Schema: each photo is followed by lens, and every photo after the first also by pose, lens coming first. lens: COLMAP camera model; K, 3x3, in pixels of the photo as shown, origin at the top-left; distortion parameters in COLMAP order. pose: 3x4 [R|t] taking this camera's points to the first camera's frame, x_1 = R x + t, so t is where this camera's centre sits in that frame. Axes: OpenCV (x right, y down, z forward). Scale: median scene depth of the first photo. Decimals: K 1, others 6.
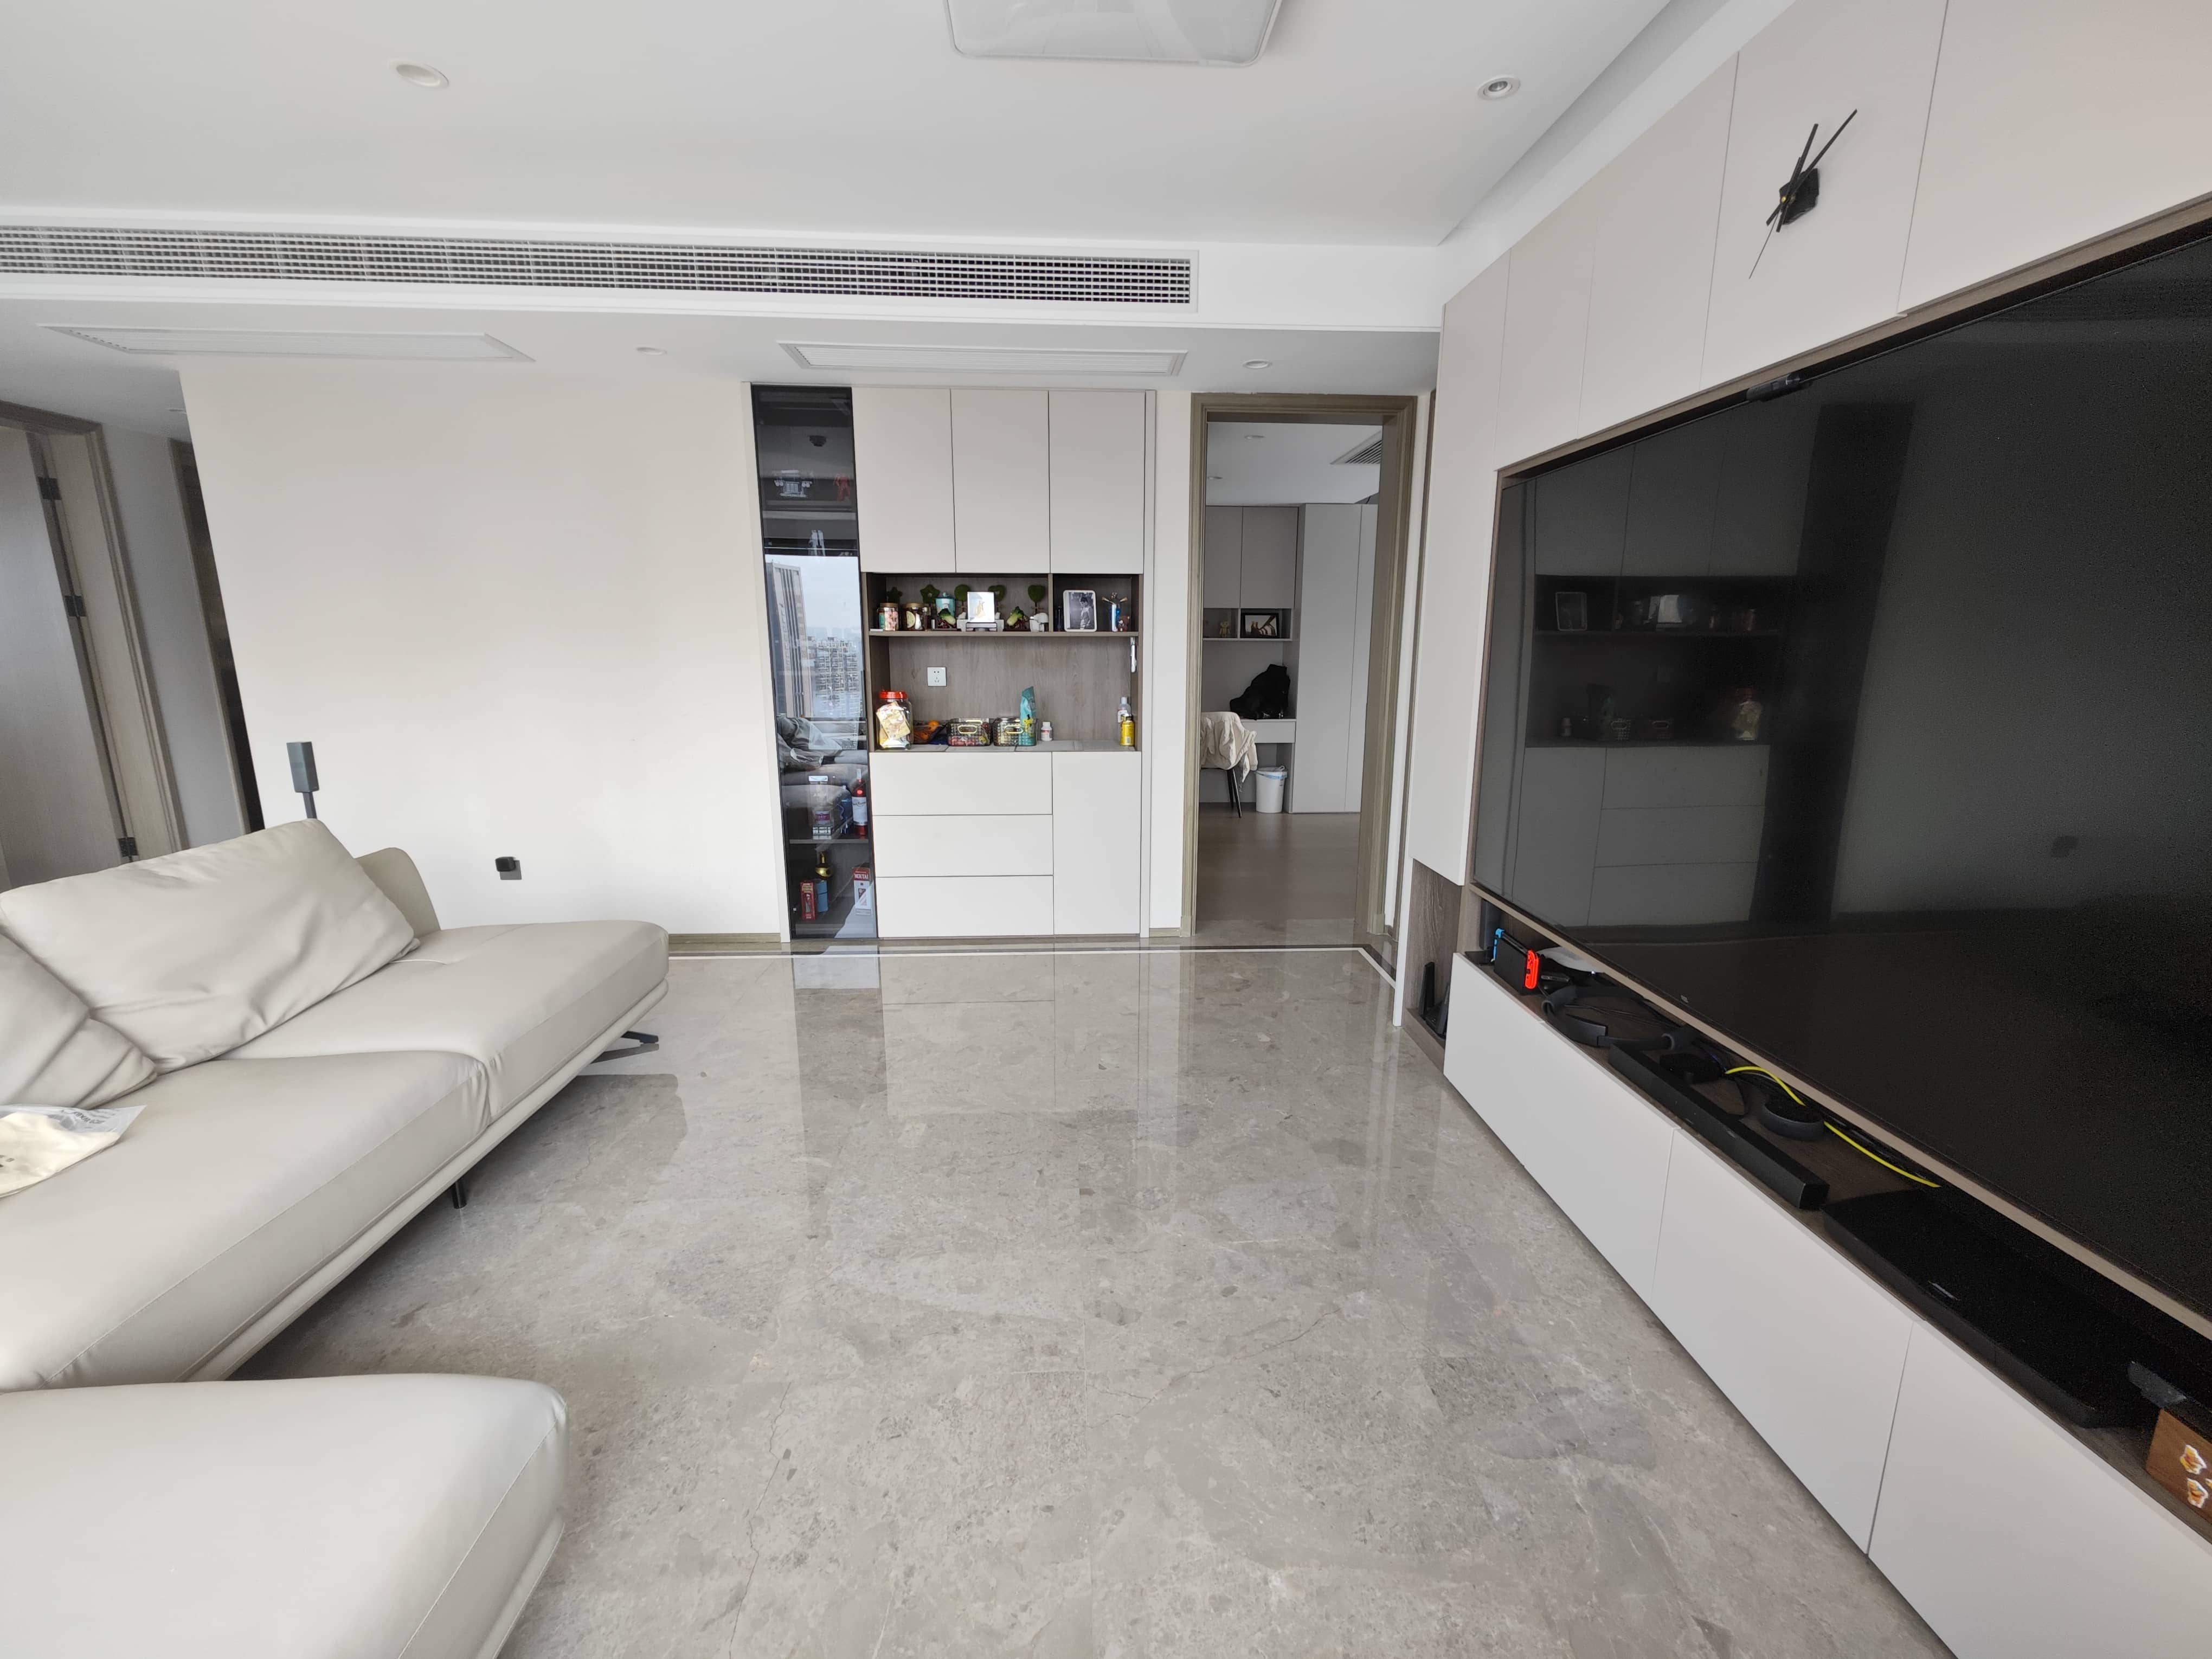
lens RADIAL K [[917.1, 0, 1117.9], [0, 917.1, 832.2], [0, 0, 1]] dist [-0.003259, 0.001118]
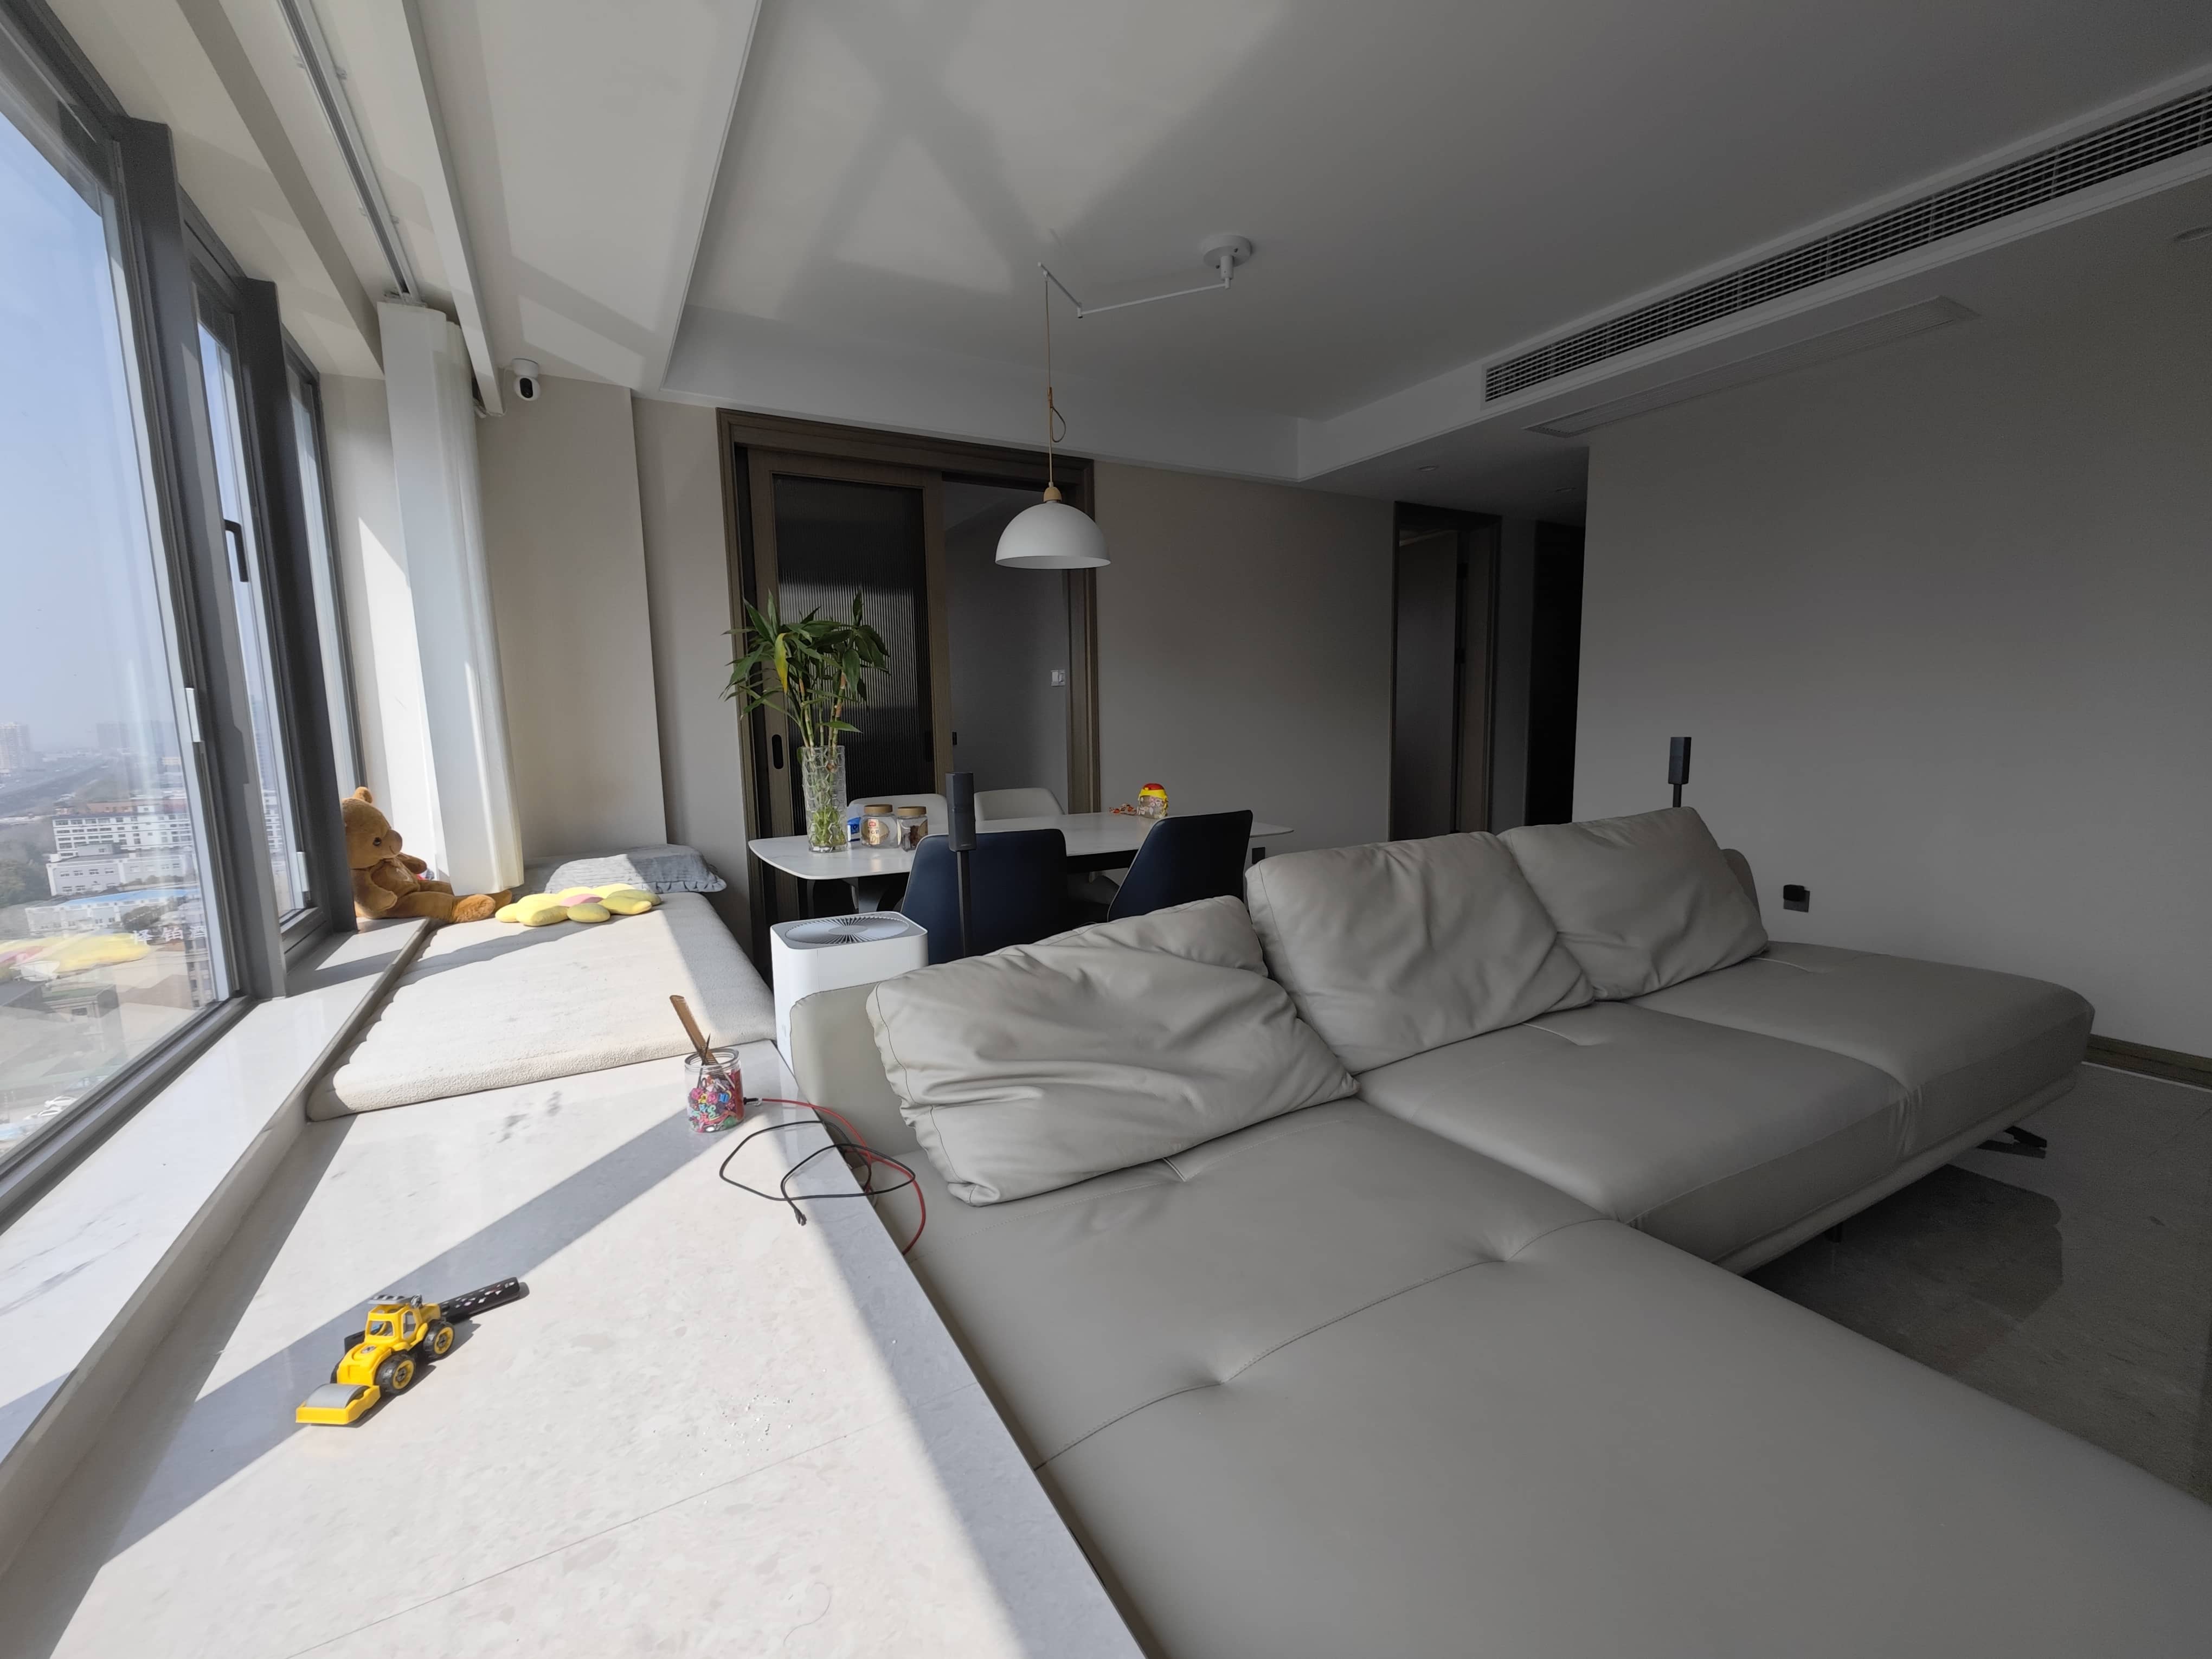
lens RADIAL K [[917.1, 0, 1099.4], [0, 917.1, 834.3], [0, 0, 1]] dist [-0.003259, 0.001118]
pose [[0.438111, 0.102392, -0.893070, -0.227290], [-0.164059, 0.985913, 0.032554, 0.089176], [0.883823, 0.132254, 0.448738, -0.061837]]
